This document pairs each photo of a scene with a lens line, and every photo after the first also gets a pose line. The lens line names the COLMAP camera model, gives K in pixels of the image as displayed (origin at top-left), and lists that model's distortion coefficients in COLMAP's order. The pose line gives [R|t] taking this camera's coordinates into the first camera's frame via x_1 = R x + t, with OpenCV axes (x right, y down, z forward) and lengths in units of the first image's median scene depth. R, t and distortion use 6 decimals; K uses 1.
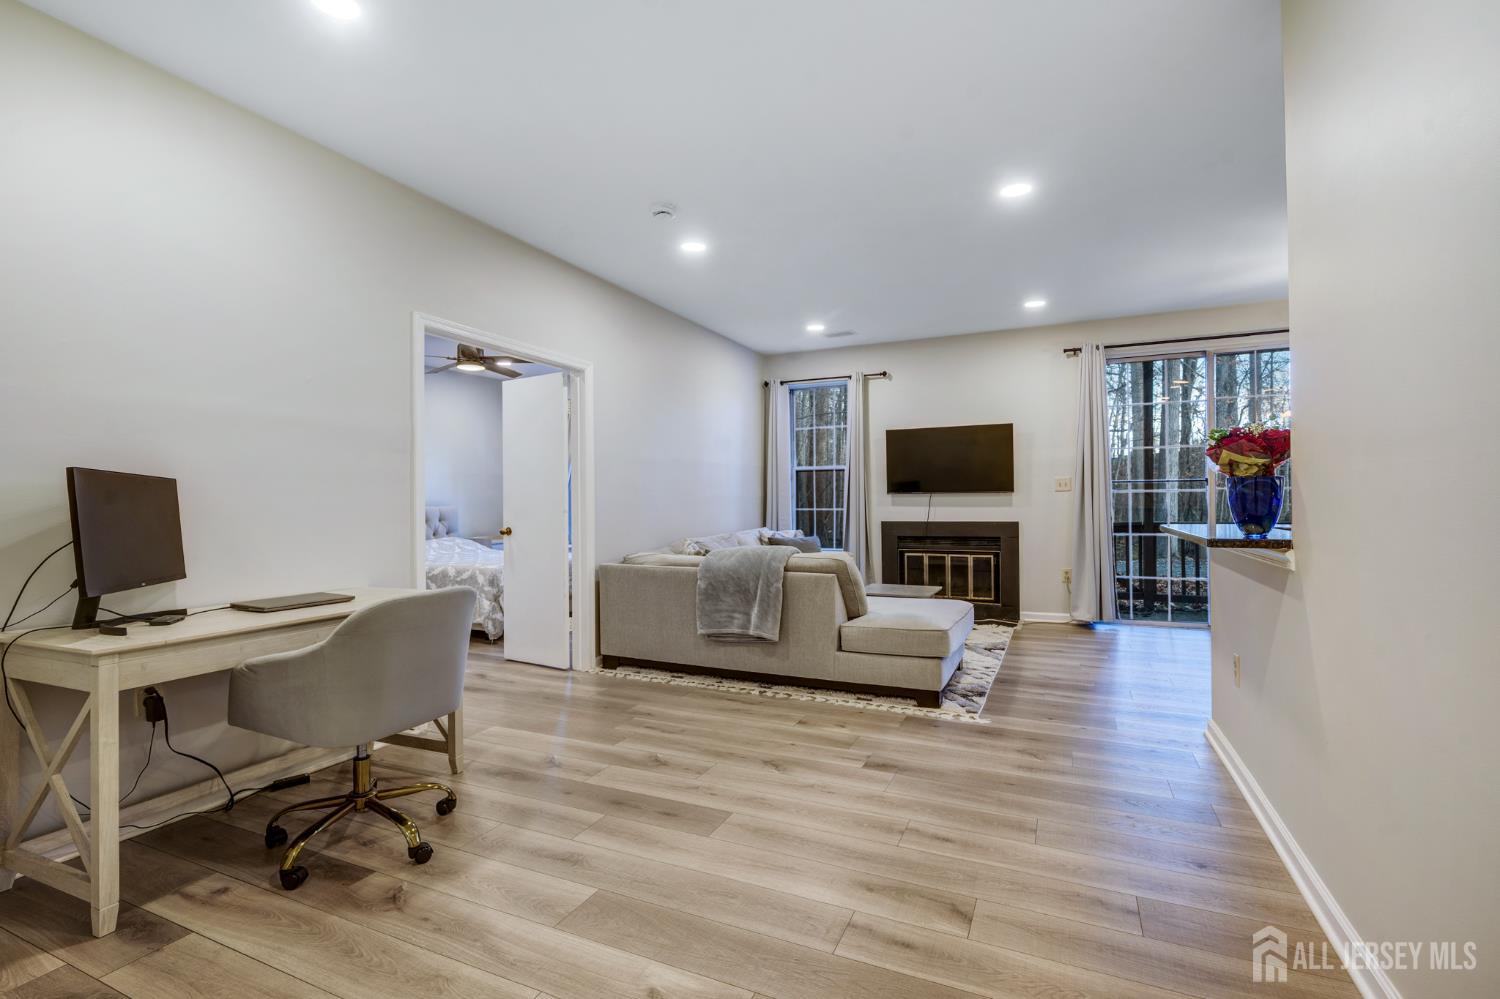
lens RADIAL K [[649.7, 0, 705.3], [0, 649.7, 494.3], [0, 0, 1]] dist [0.001749, 0.000088]
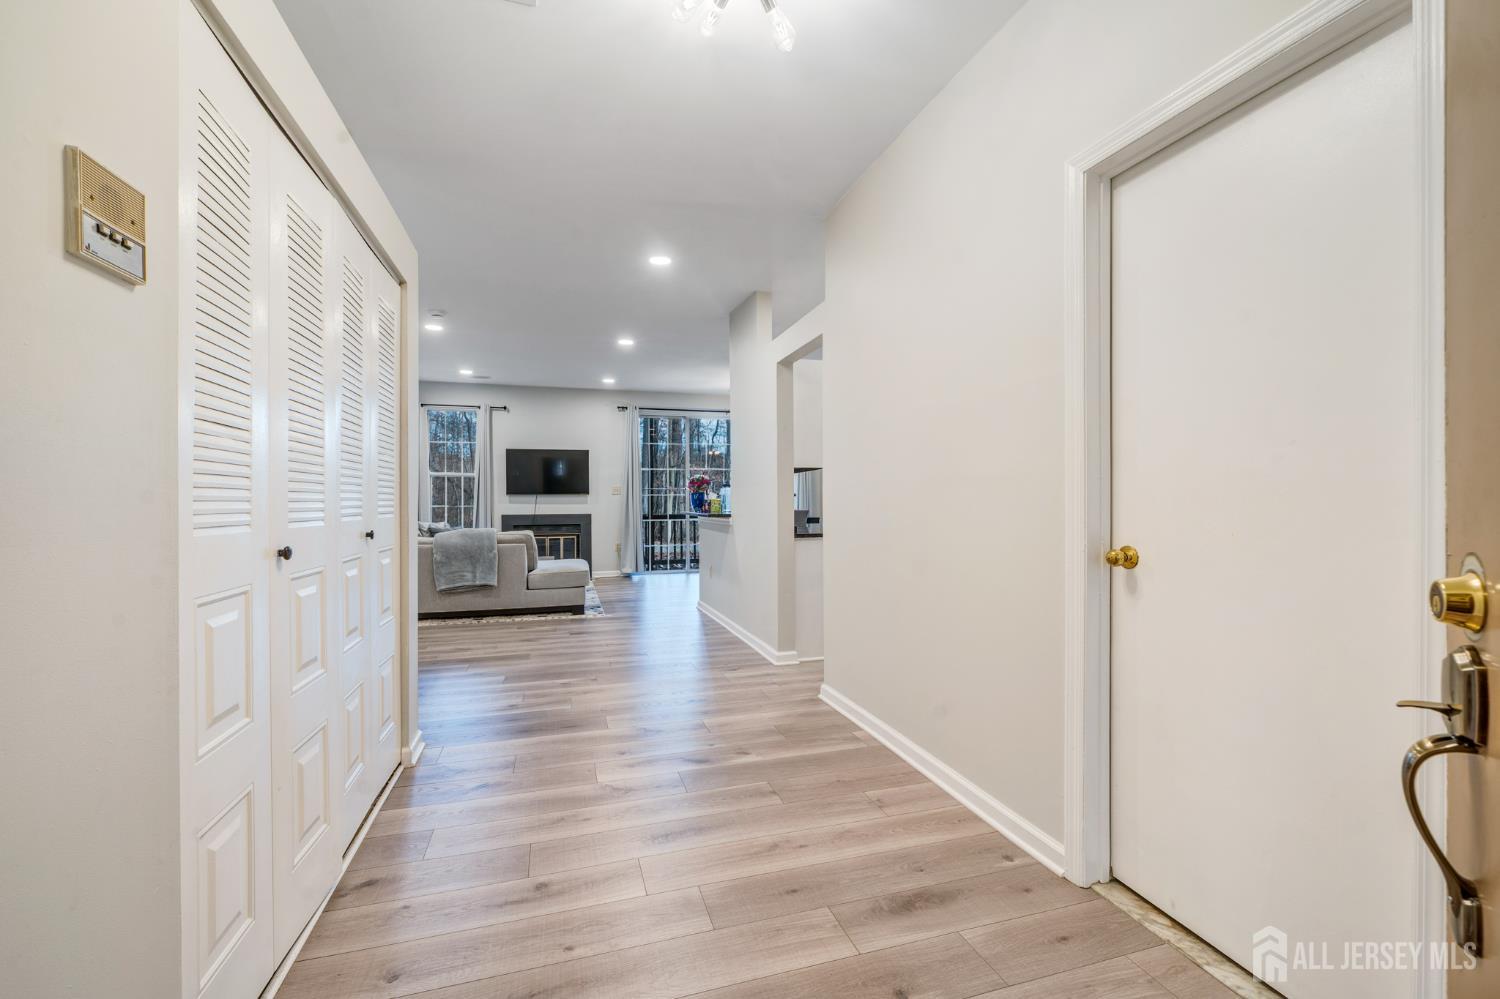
lens RADIAL K [[588.7, 0, 745.1], [0, 588.7, 499.7], [0, 0, 1]] dist [-0.000726, -0.000047]
pose [[0.705880, 0.001927, 0.708329, -0.256220], [-0.009364, 0.999934, 0.006611, -0.004111], [-0.708269, -0.011300, 0.705852, -0.252702]]
